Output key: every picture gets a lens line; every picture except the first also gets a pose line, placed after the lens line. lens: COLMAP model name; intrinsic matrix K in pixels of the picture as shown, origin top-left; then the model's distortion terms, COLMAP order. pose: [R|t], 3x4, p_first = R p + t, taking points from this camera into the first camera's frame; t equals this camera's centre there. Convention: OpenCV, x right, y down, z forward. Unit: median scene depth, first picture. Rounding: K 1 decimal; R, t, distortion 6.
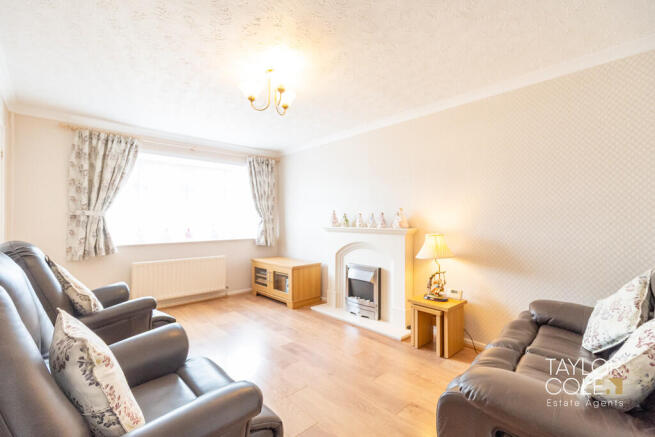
lens RADIAL K [[287.6, 0, 327.2], [0, 287.6, 216.8], [0, 0, 1]] dist [-0.002564, -0.000048]
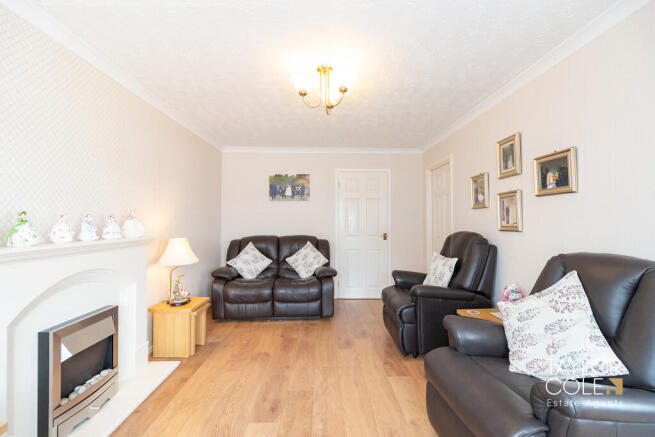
lens RADIAL K [[287.6, 0, 326.6], [0, 287.6, 217.6], [0, 0, 1]] dist [-0.002564, -0.000048]
pose [[-0.728017, 0.010948, 0.685472, -0.783850], [0.004181, 0.999925, -0.011529, 0.001659], [-0.685547, -0.005527, -0.728008, 1.577671]]
